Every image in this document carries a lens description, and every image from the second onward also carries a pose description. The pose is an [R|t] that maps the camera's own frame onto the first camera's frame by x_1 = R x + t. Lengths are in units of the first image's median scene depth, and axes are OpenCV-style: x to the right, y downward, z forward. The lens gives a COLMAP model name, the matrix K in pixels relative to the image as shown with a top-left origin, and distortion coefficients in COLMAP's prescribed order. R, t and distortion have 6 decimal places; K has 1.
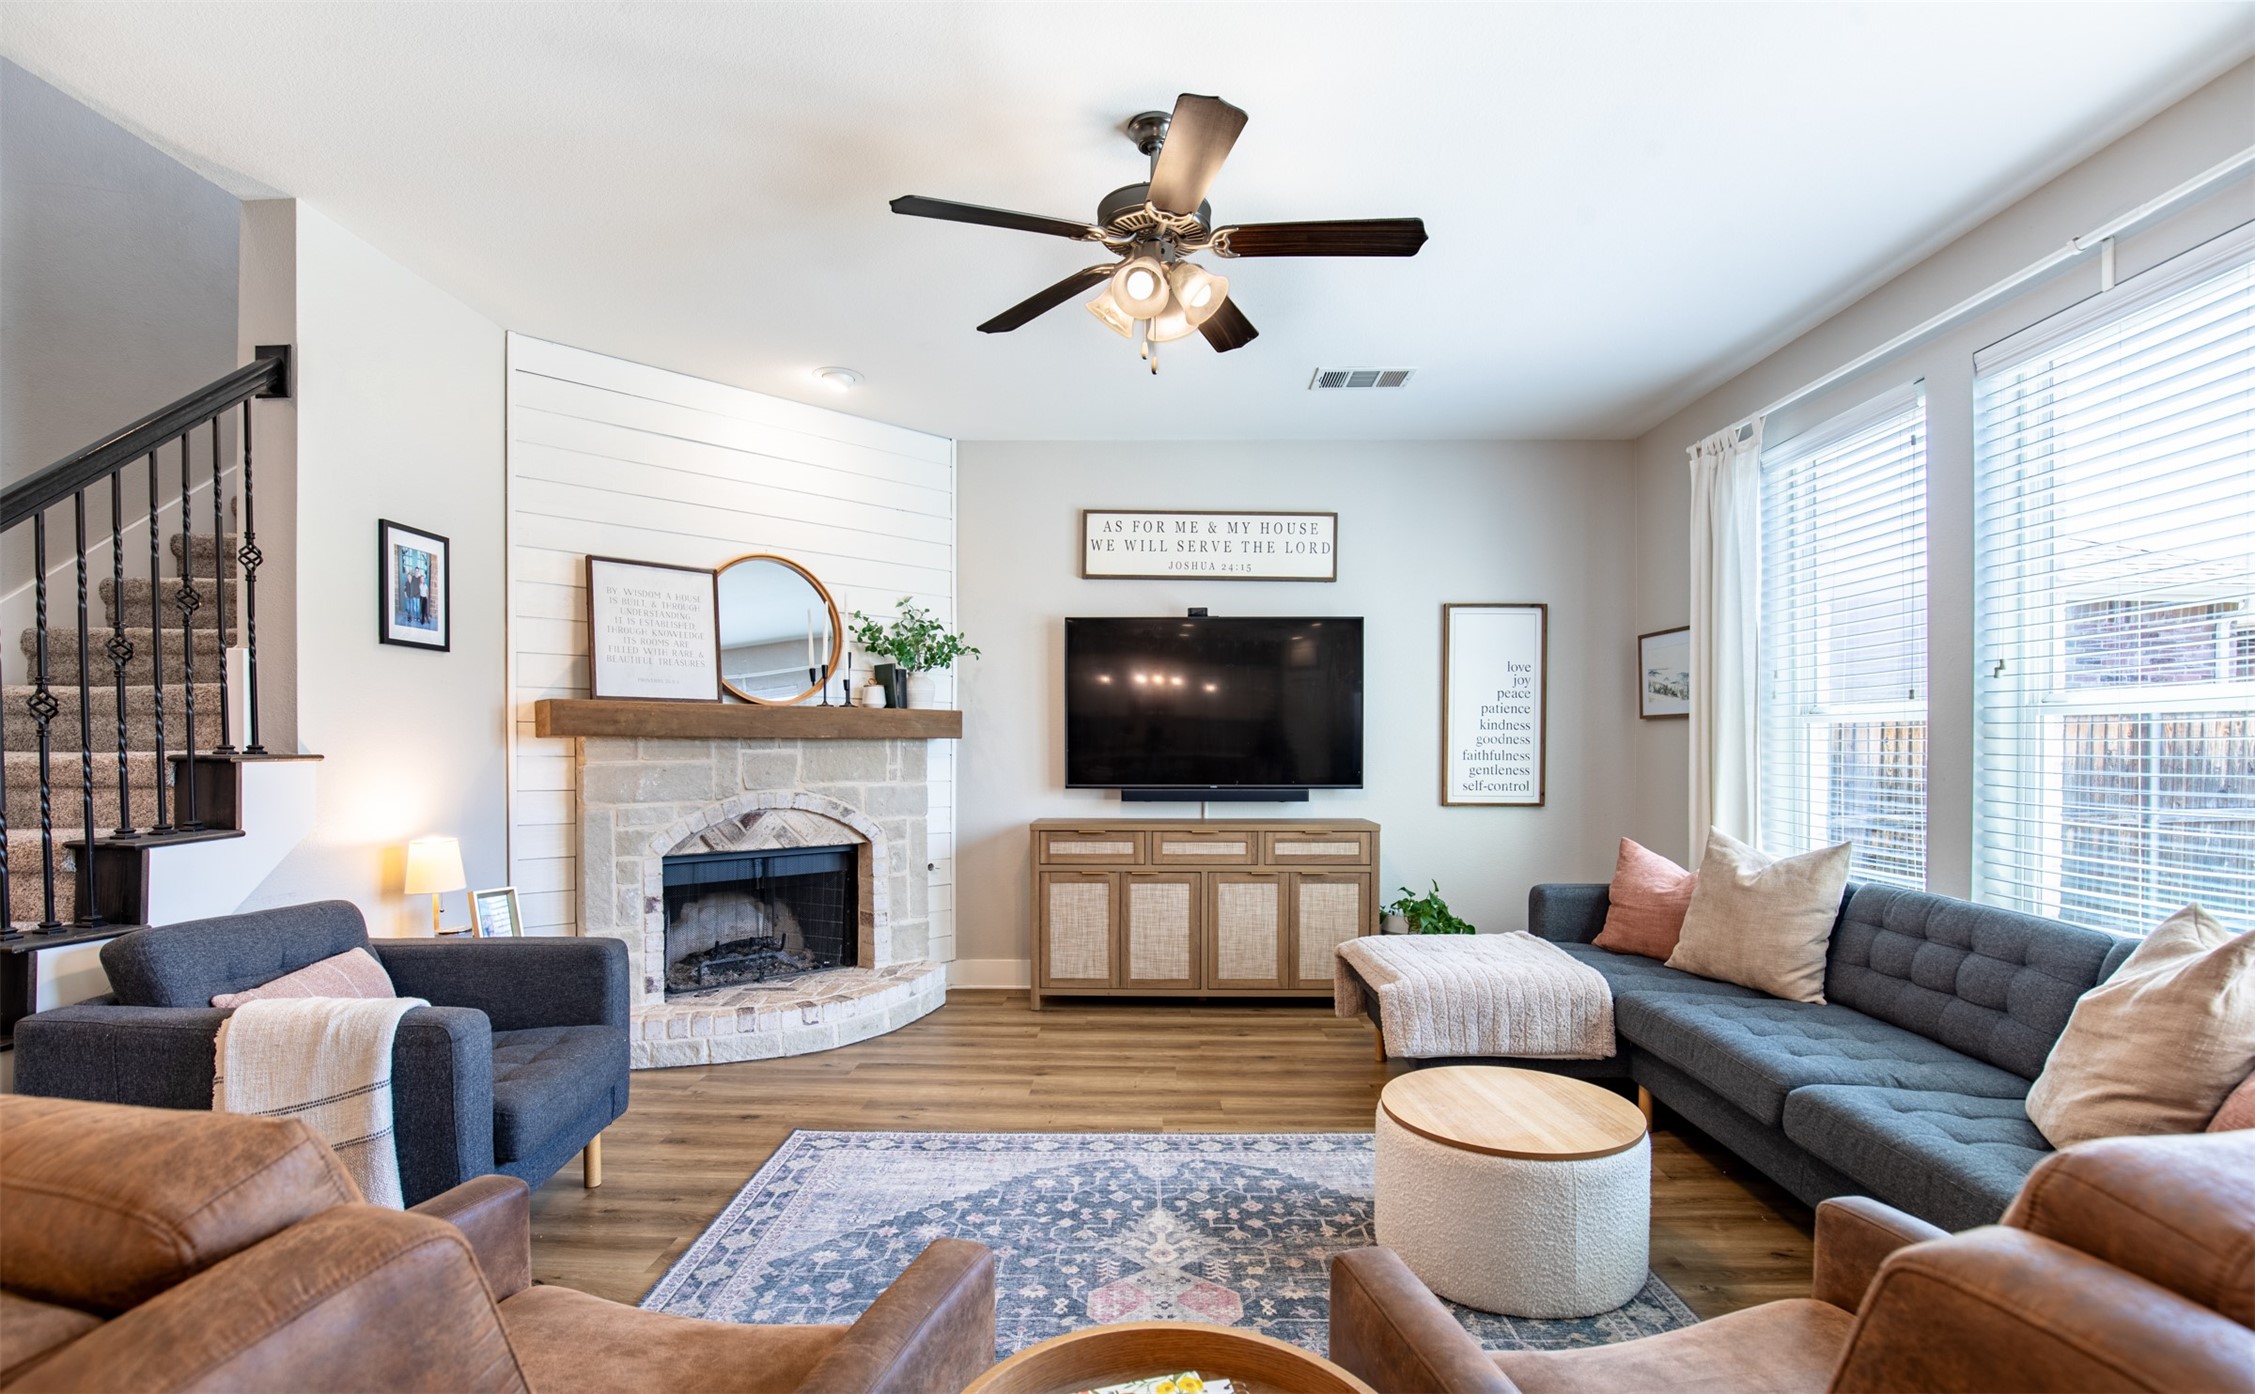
lens RADIAL K [[1030.9, 0, 1126.8], [0, 1030.9, 759.4], [0, 0, 1]] dist [-0.025895, 0.000256]
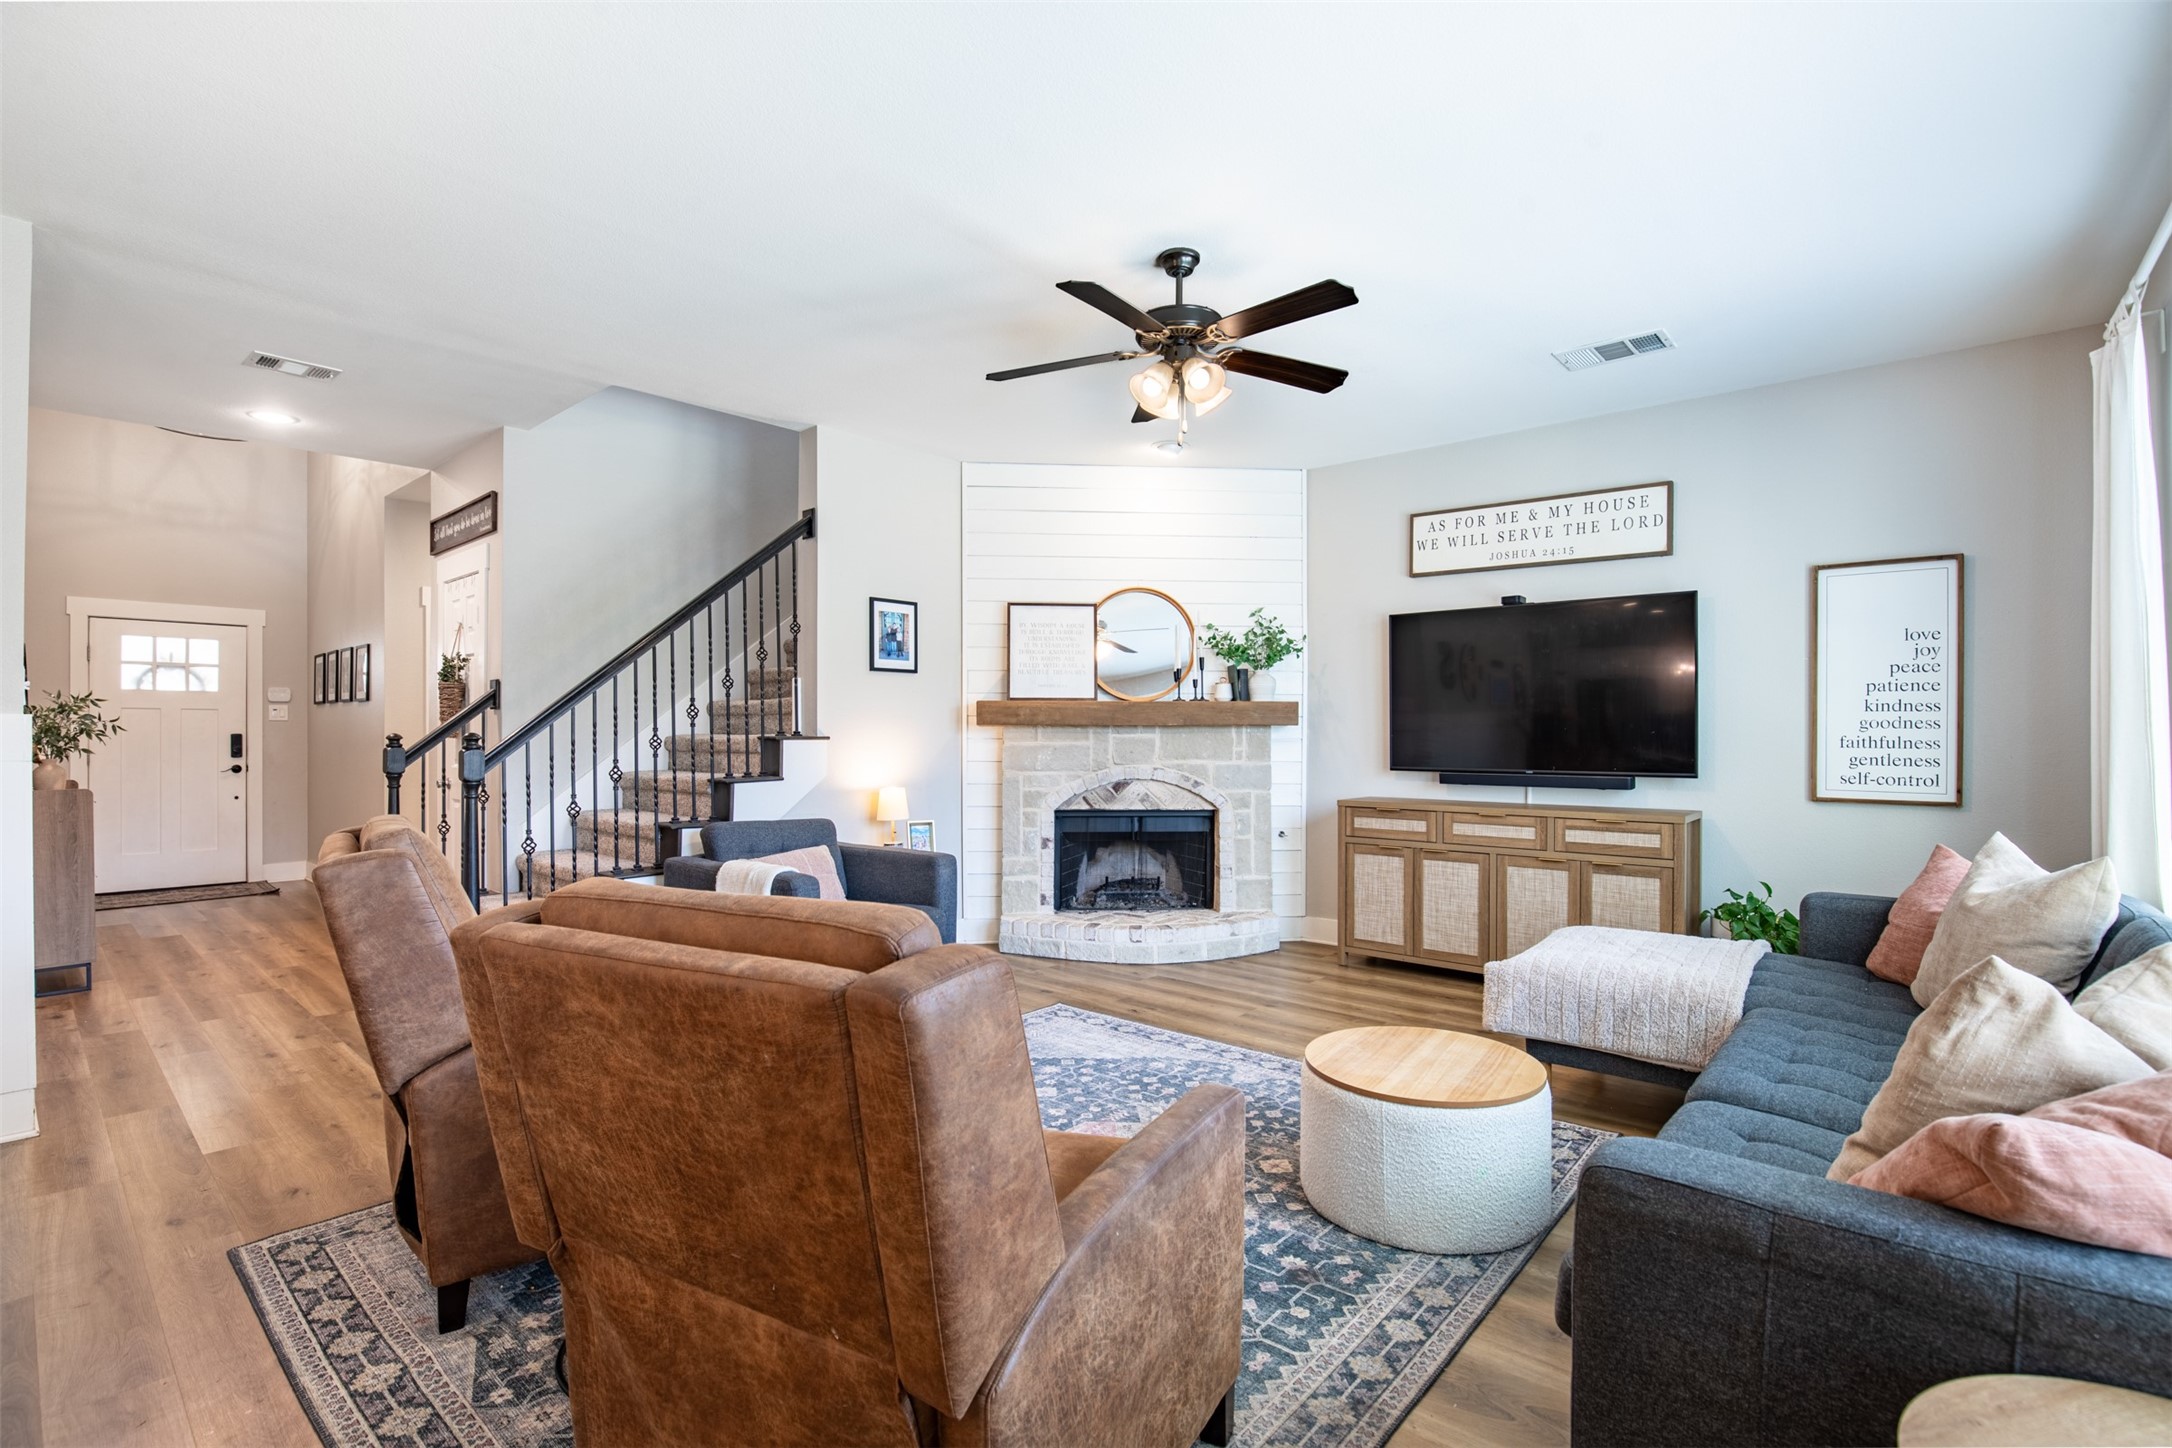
lens RADIAL K [[993.3, 0, 1084.8], [0, 993.3, 732.6], [0, 0, 1]] dist [-0.026893, -0.000313]
pose [[0.764840, -0.000308, -0.644220, 0.429590], [-0.008477, 0.999909, -0.010542, 0.001991], [0.644165, 0.013524, 0.764767, -0.020580]]
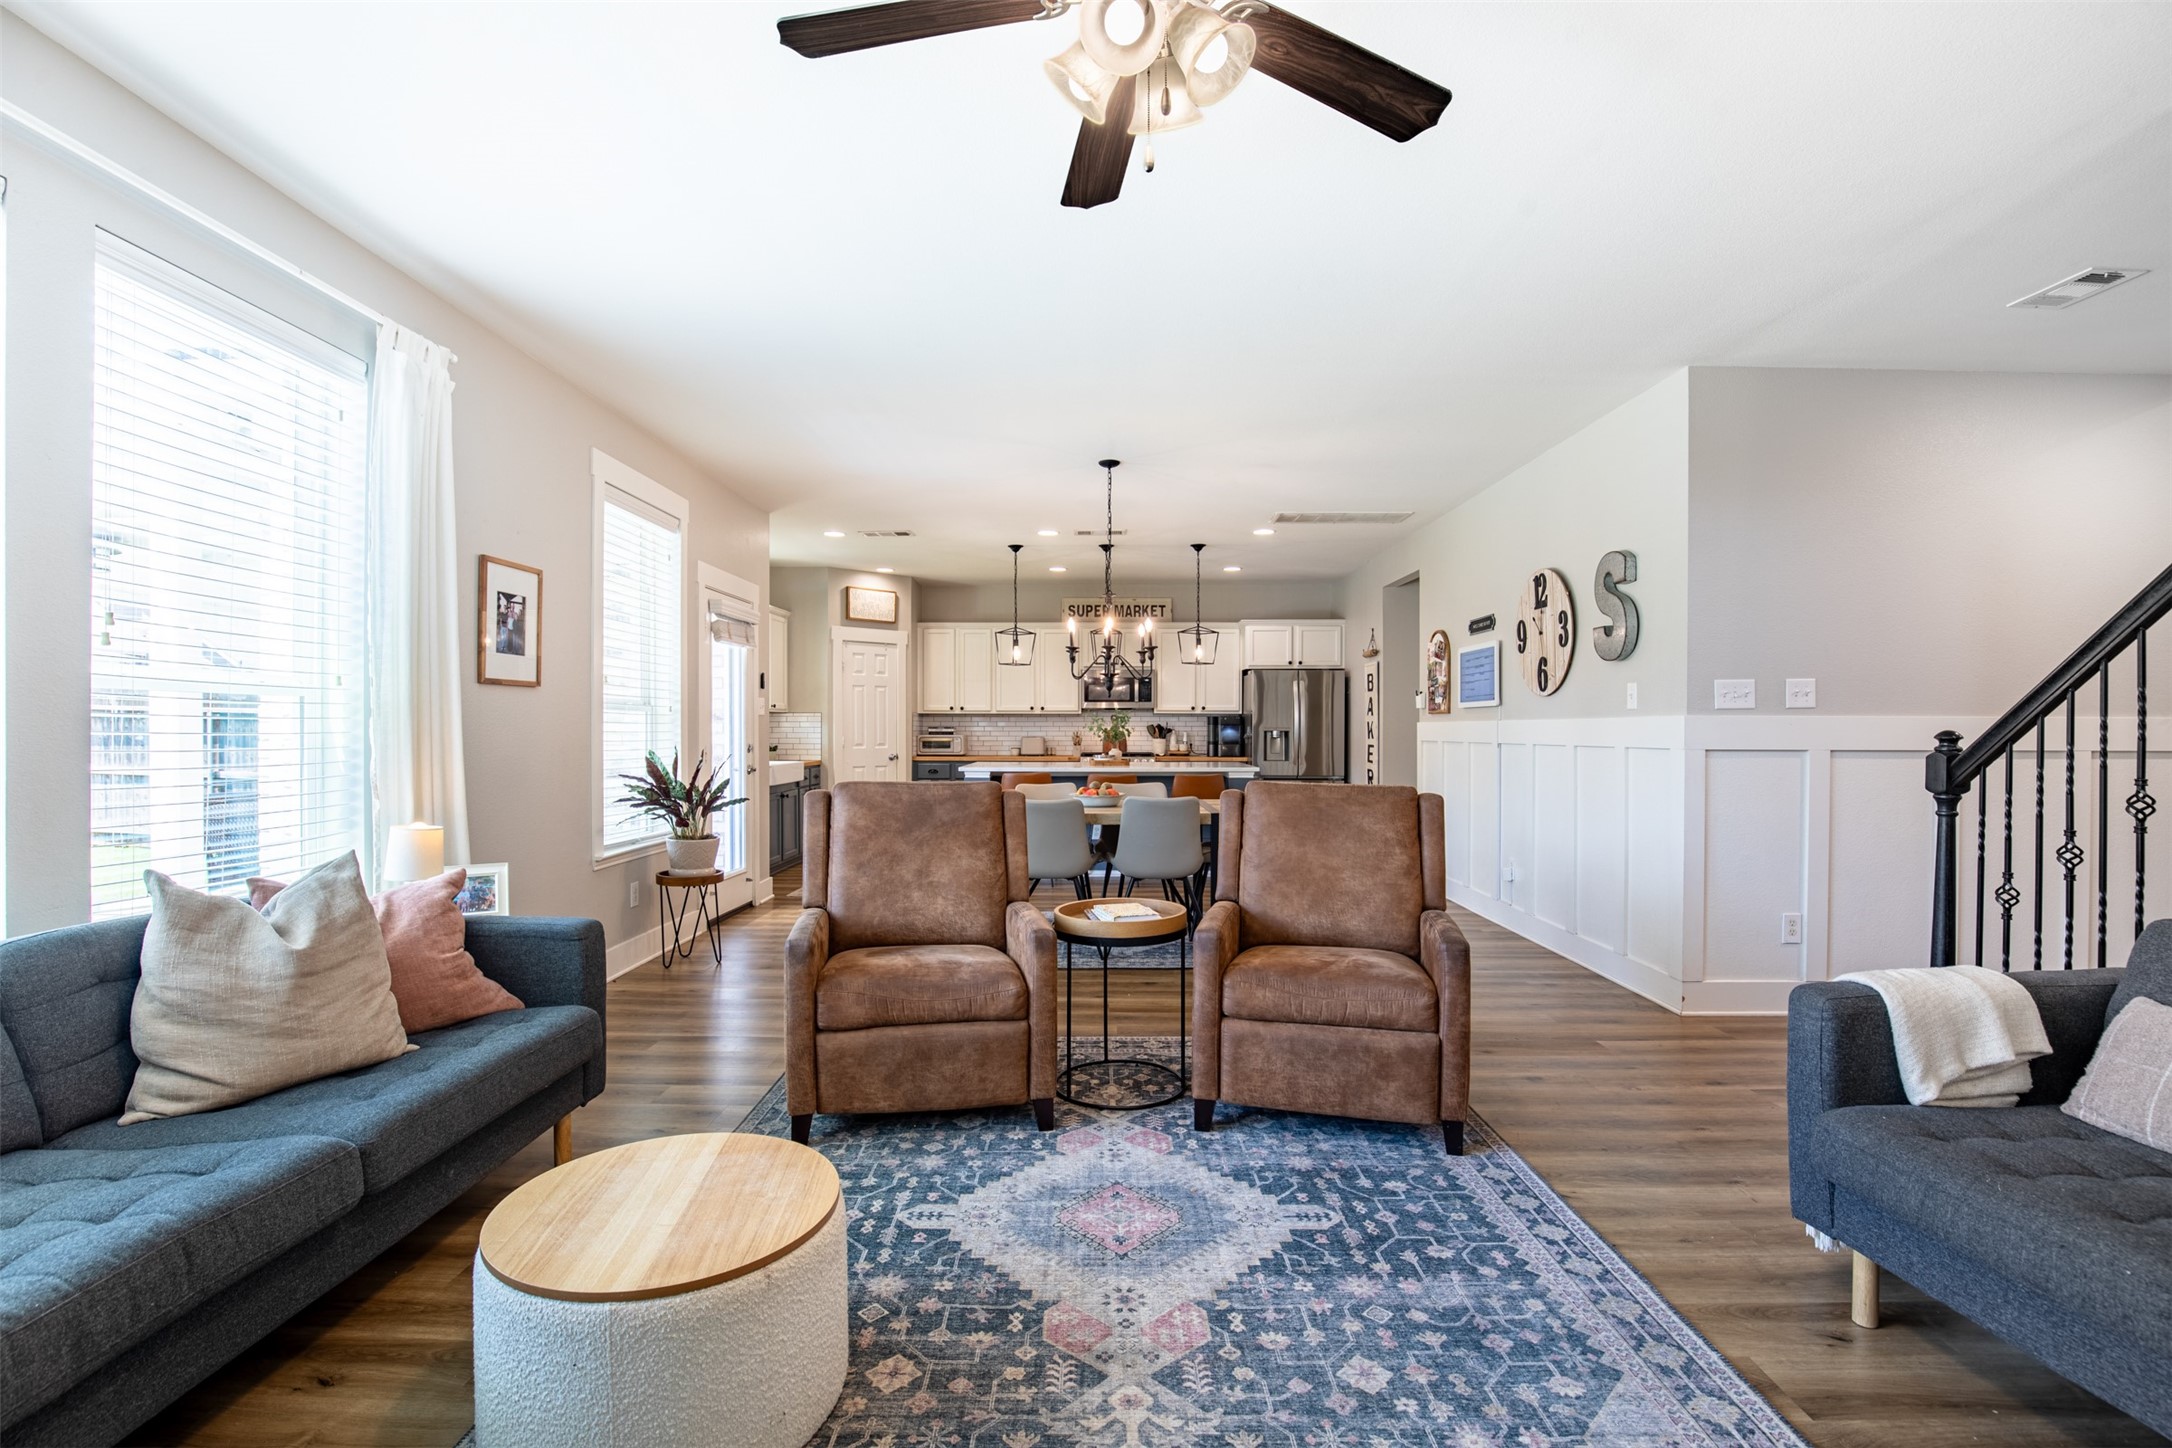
lens RADIAL K [[993.3, 0, 1089.2], [0, 993.3, 733.7], [0, 0, 1]] dist [-0.026893, -0.000313]
pose [[-0.999949, -0.003467, -0.009482, 0.040842], [-0.003650, 0.999808, 0.019273, -0.011054], [0.009413, 0.019307, -0.999769, 0.951365]]
